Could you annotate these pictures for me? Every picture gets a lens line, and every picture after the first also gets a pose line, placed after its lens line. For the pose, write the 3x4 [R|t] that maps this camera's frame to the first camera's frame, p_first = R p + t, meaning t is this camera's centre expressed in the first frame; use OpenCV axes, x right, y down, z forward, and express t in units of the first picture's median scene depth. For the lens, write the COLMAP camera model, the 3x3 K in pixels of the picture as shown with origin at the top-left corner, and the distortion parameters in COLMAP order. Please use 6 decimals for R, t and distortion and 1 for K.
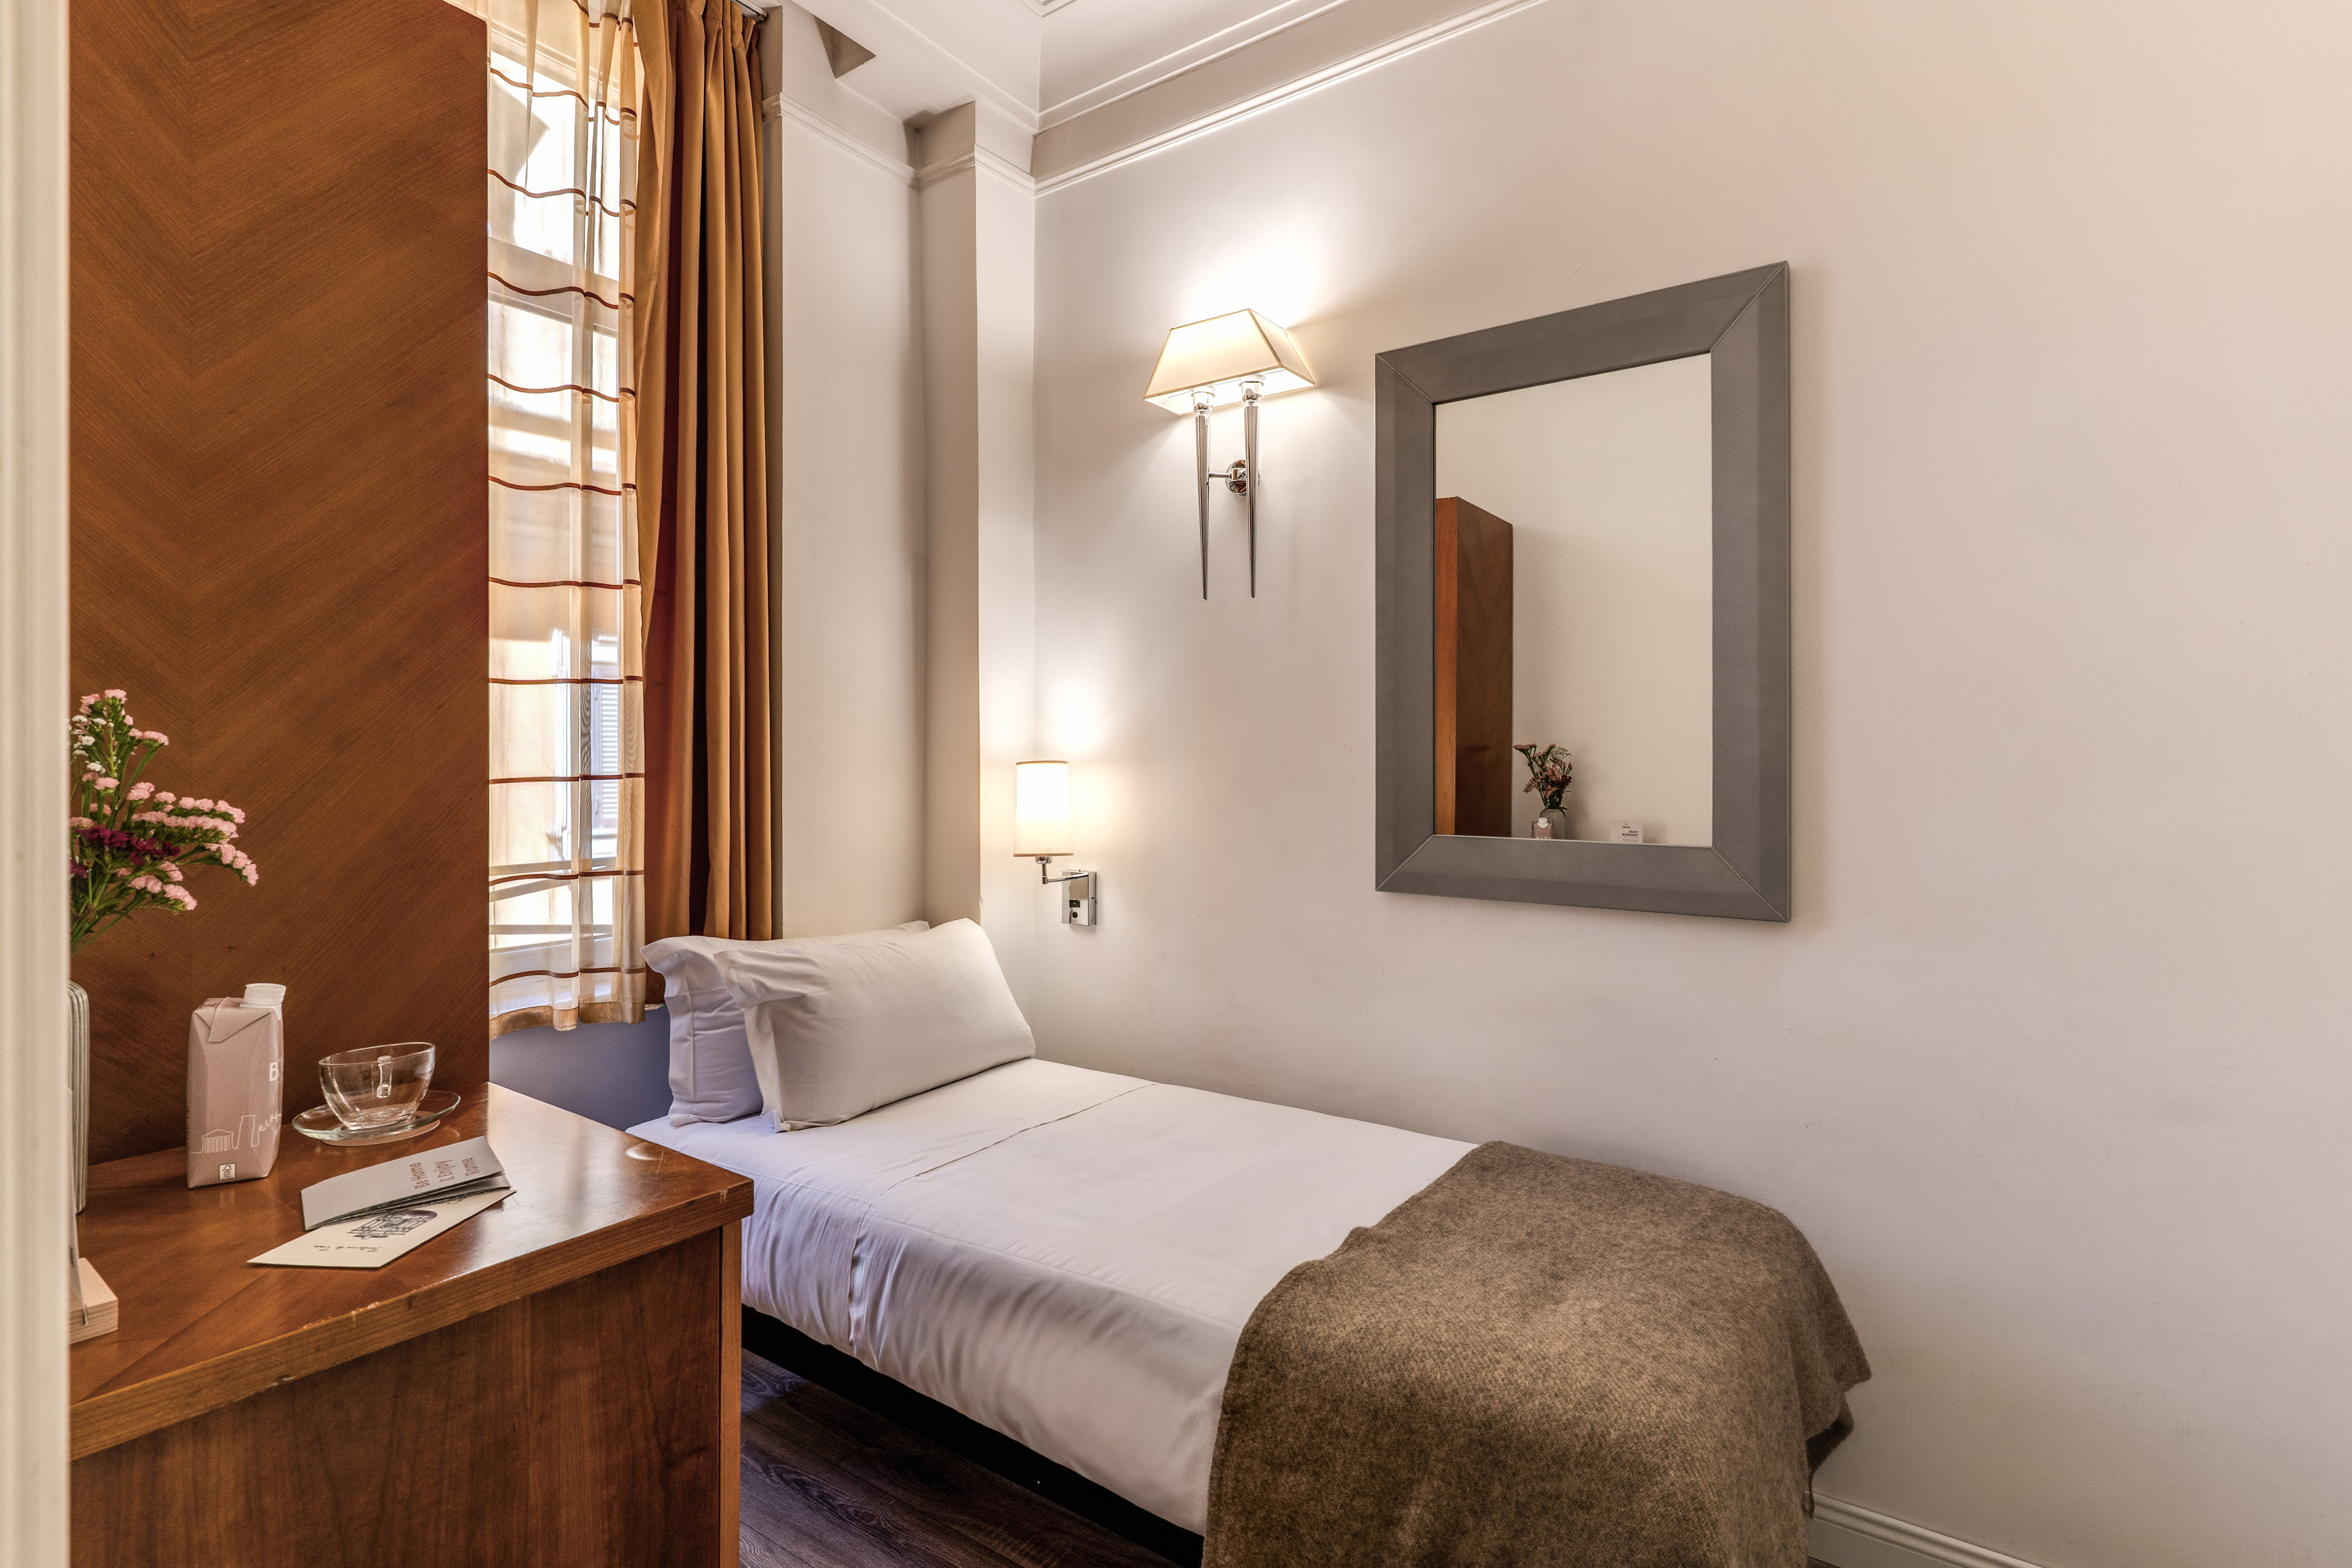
lens RADIAL K [[1125.5, 0, 1183.9], [0, 1125.5, 749.1], [0, 0, 1]] dist [0.001377, 0.001005]
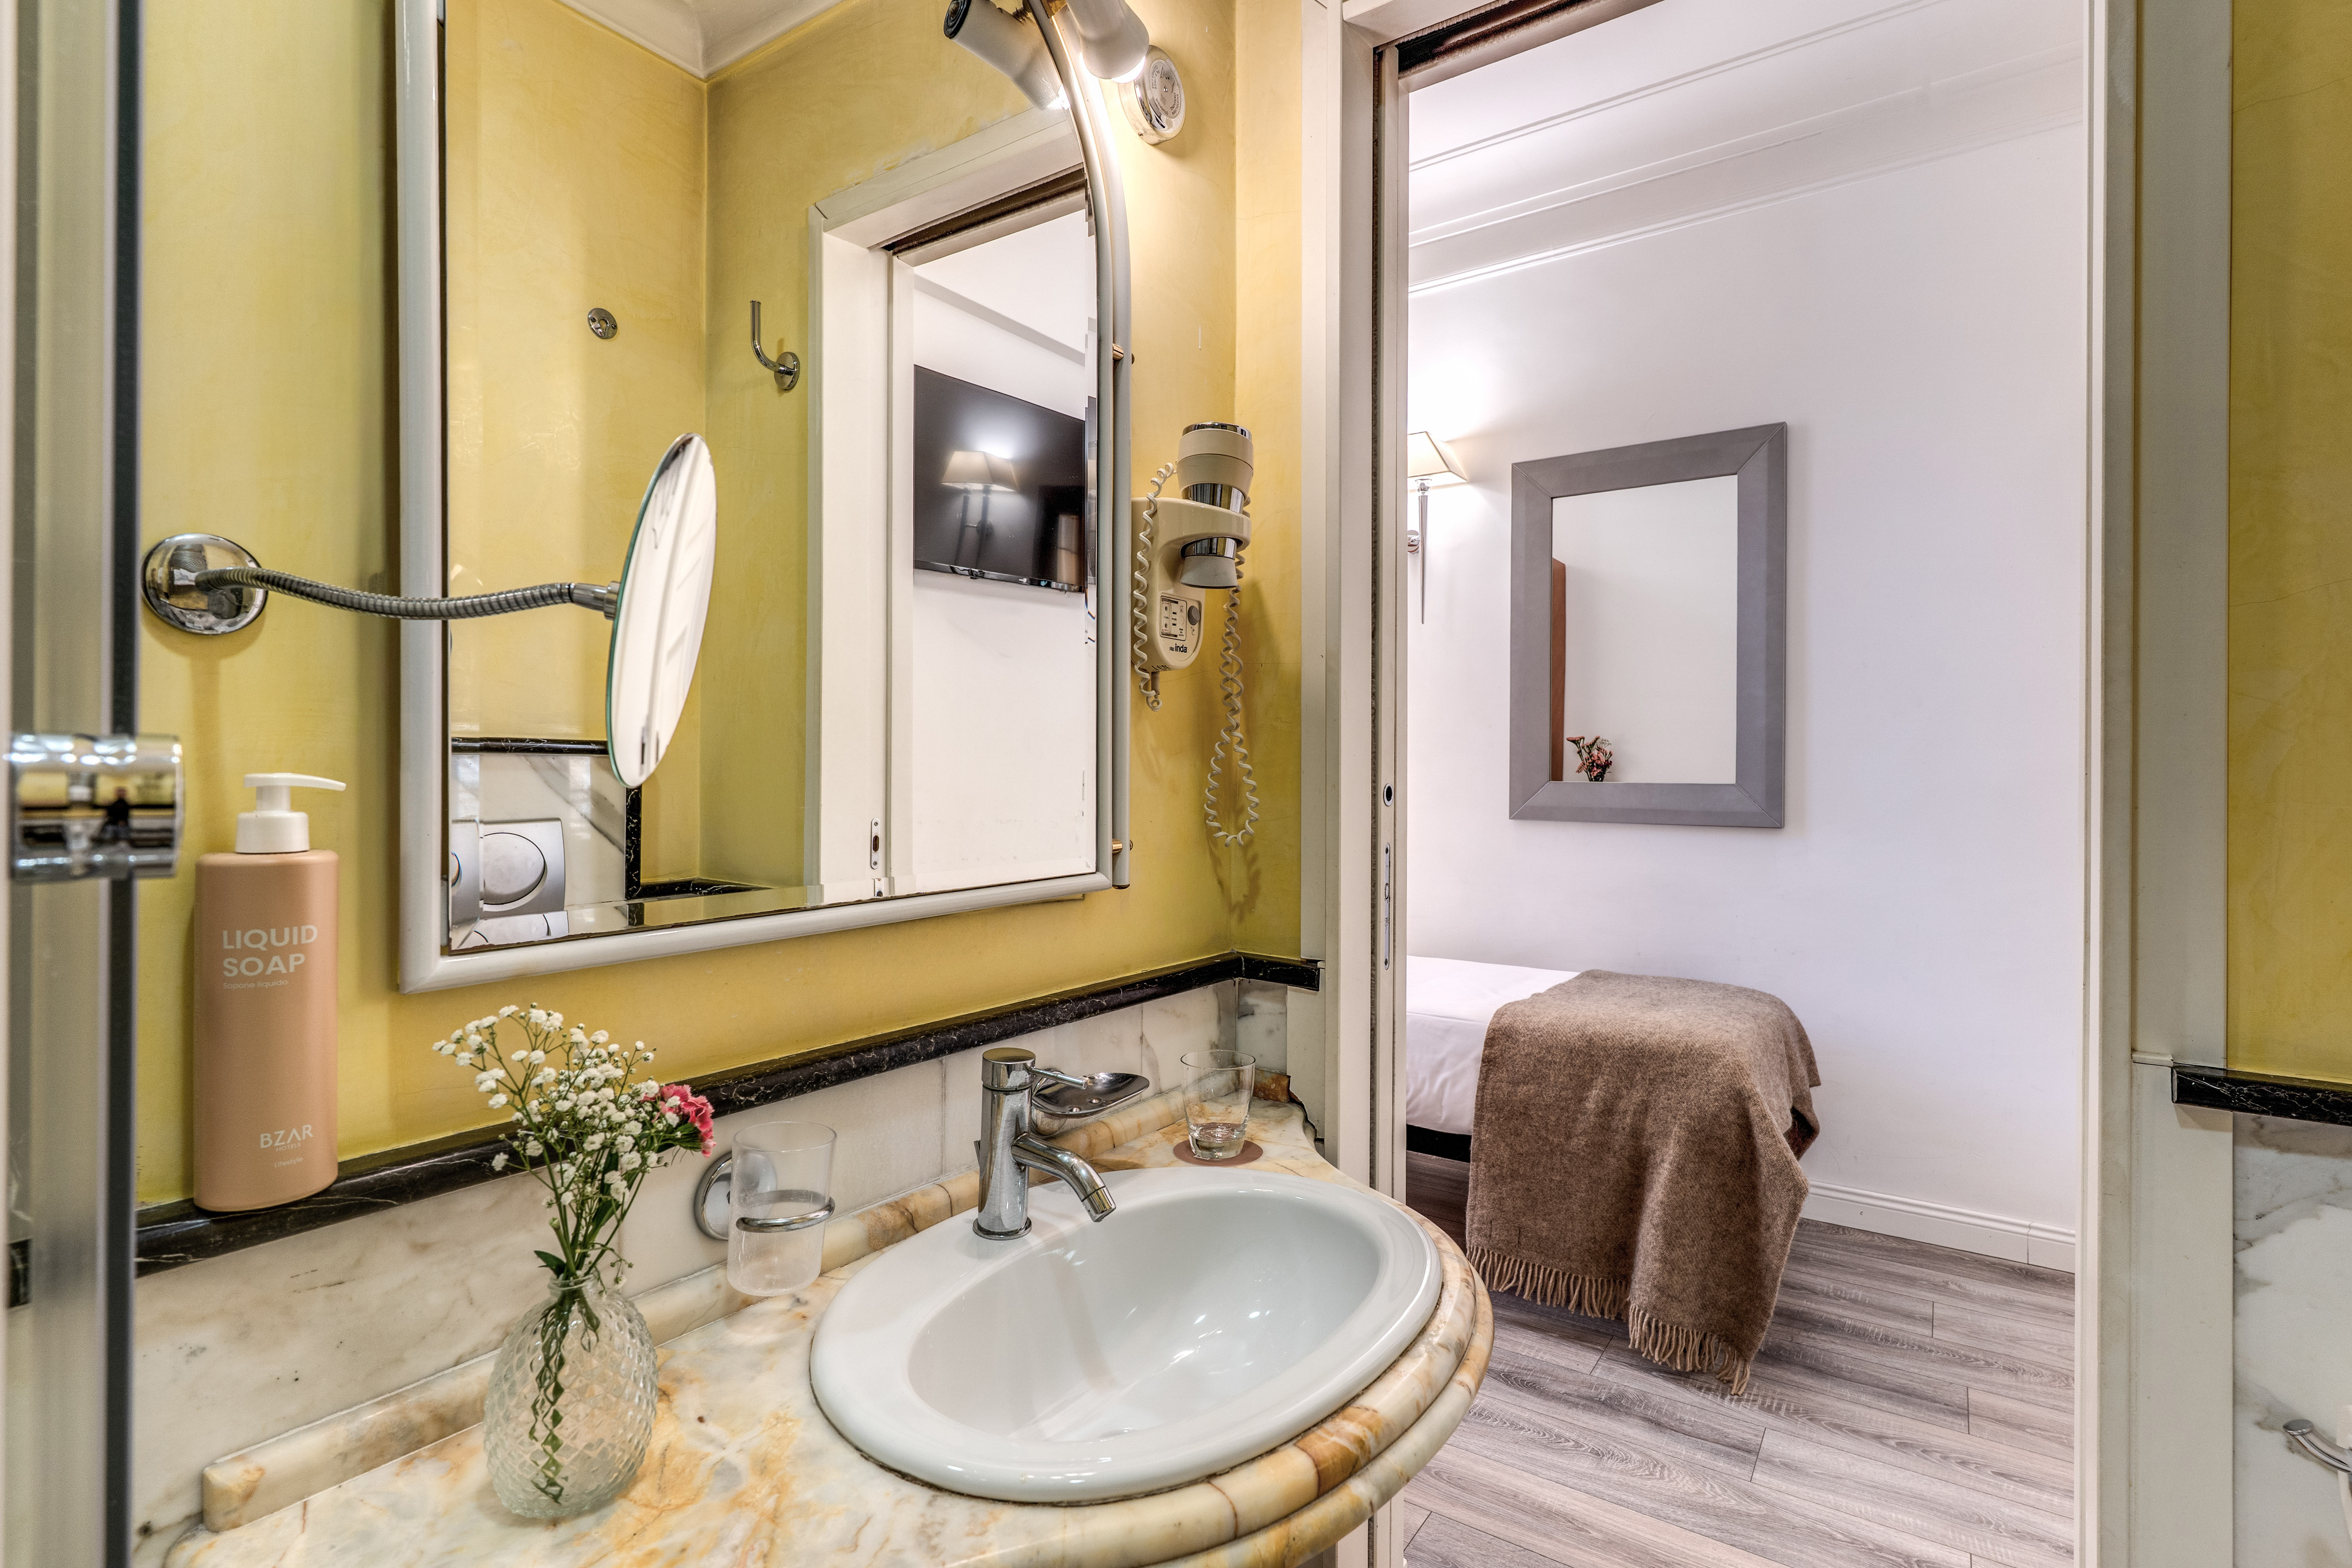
lens RADIAL K [[1125.5, 0, 1183.0], [0, 1125.5, 769.2], [0, 0, 1]] dist [0.001377, 0.001005]
pose [[0.999925, 0.007160, 0.009976, -0.284968], [-0.007201, 0.999966, 0.004083, 0.055829], [-0.009947, -0.004155, 0.999942, -0.509086]]
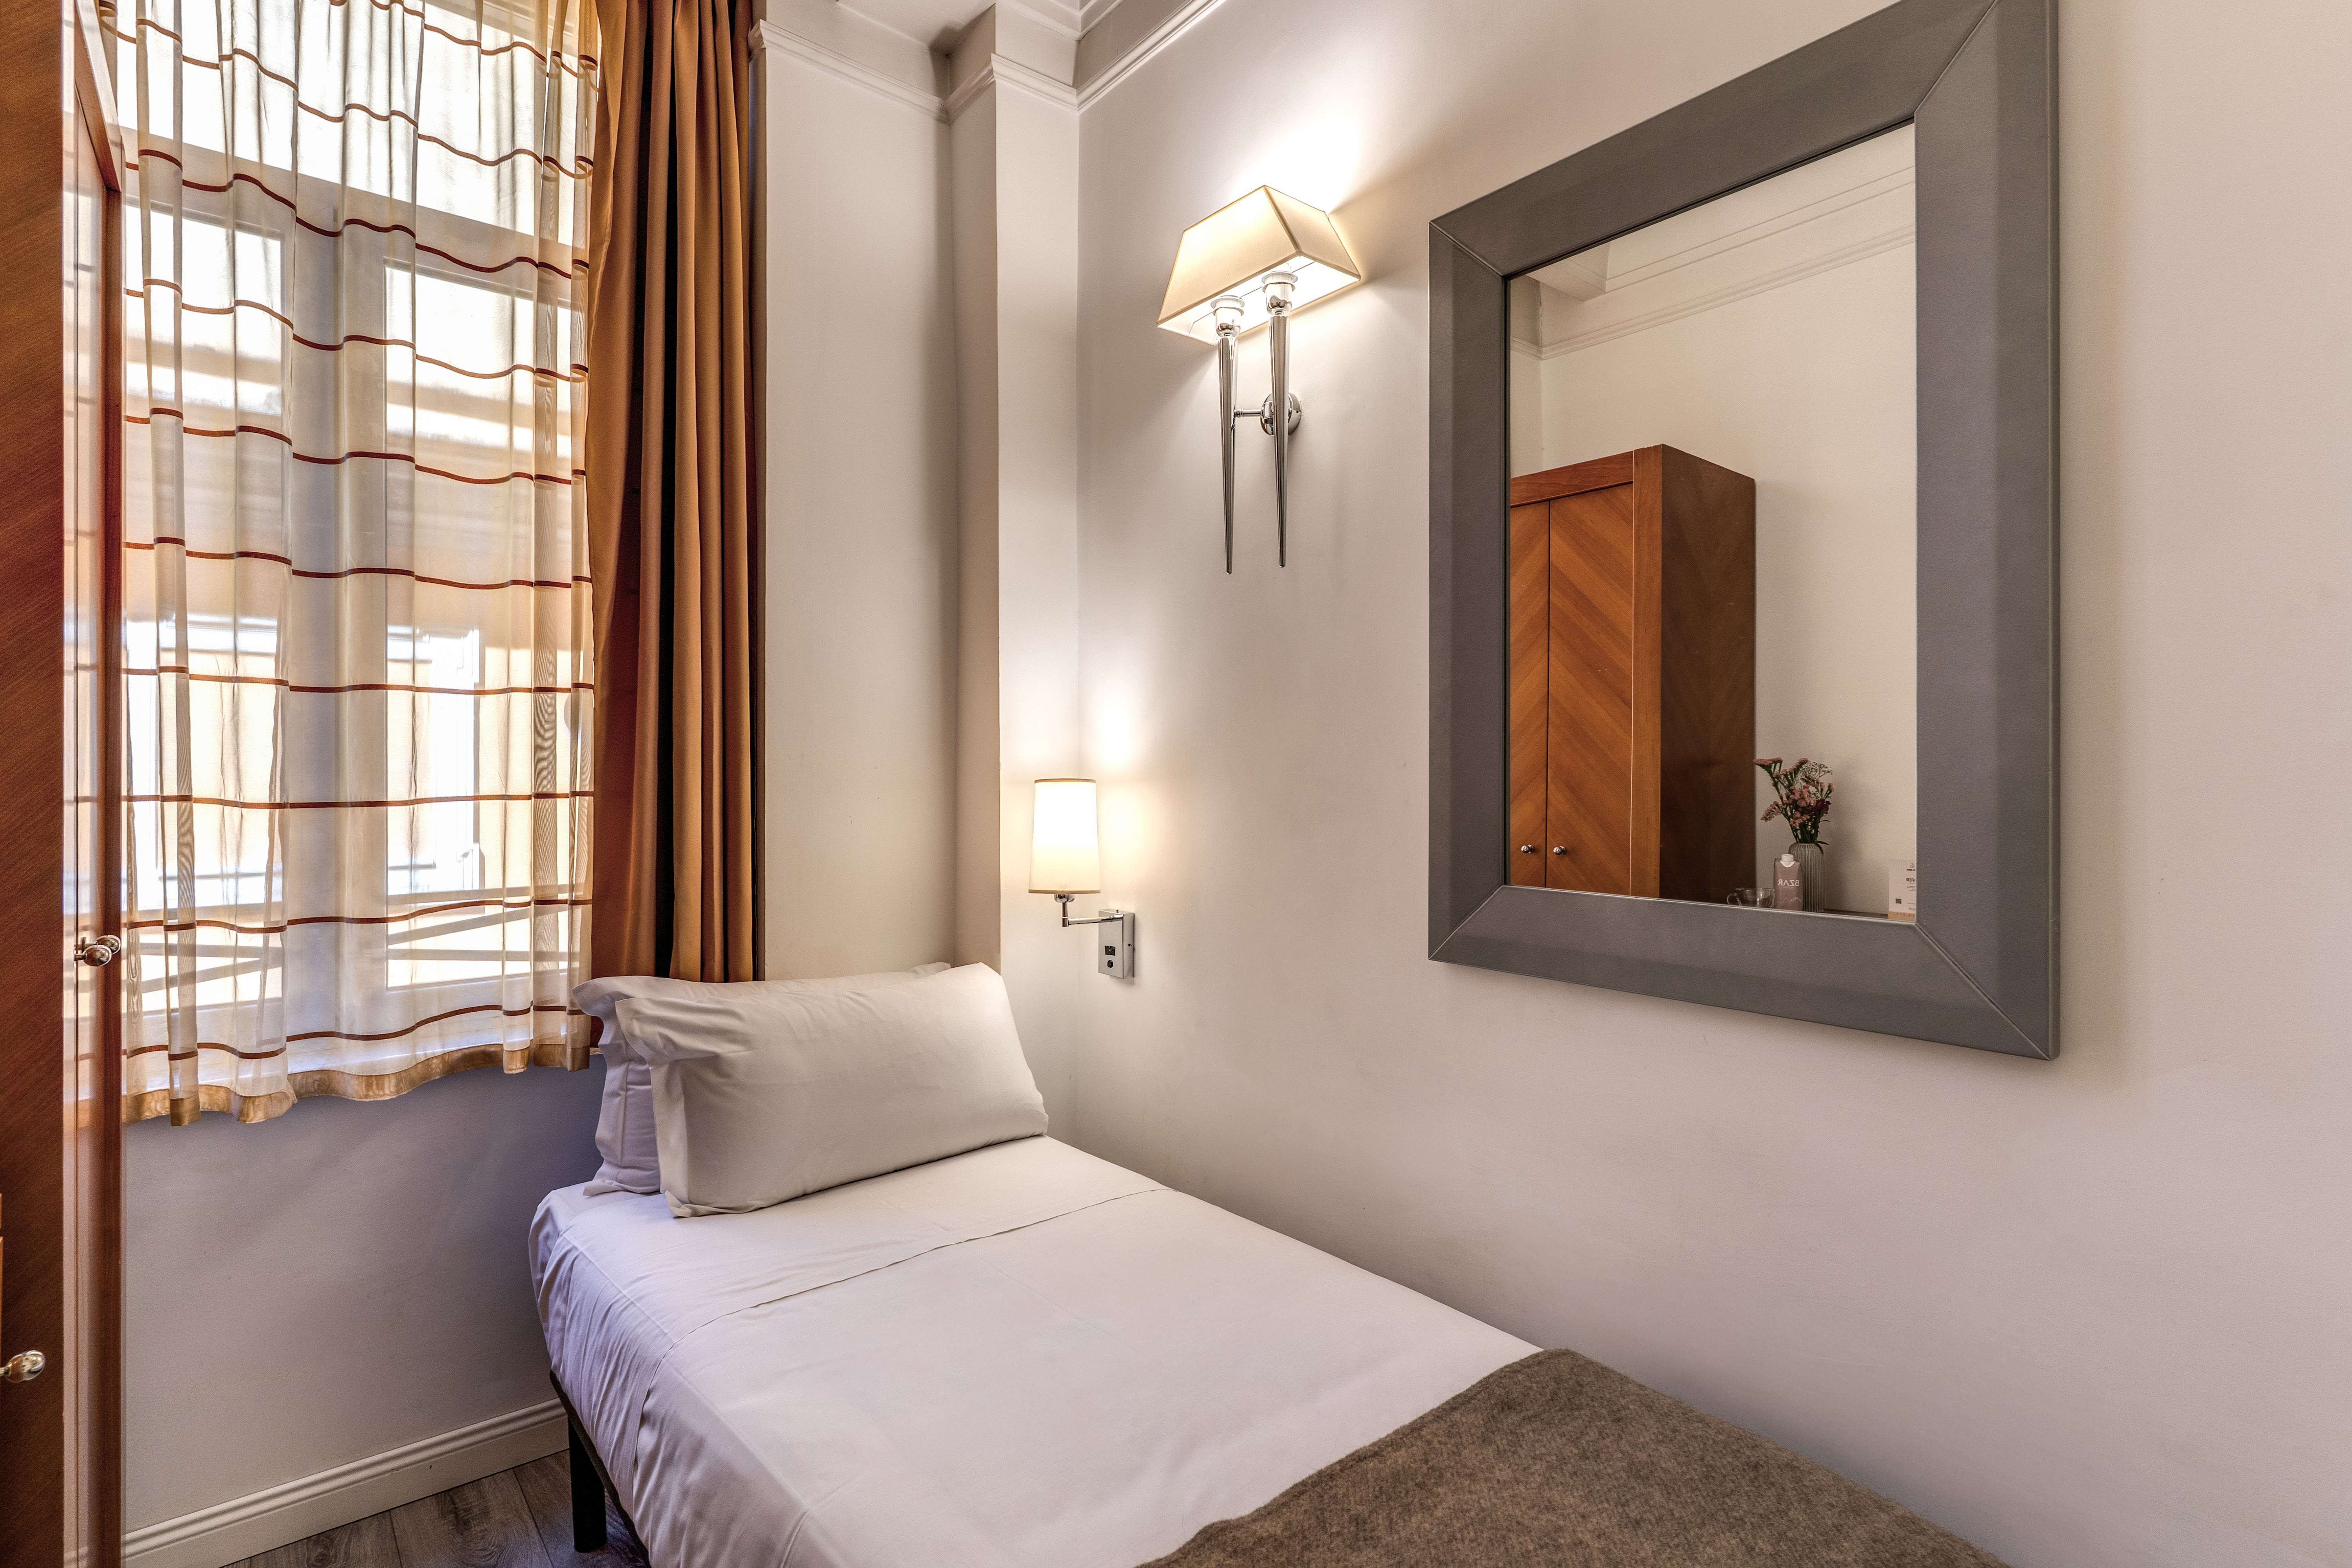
lens RADIAL K [[1125.5, 0, 1178.6], [0, 1125.5, 763.9], [0, 0, 1]] dist [0.001377, 0.001005]
pose [[0.965175, 0.000248, -0.261604, 0.206015], [-0.000582, 0.999999, -0.001199, 0.000389], [0.261603, 0.001310, 0.965175, 0.257904]]
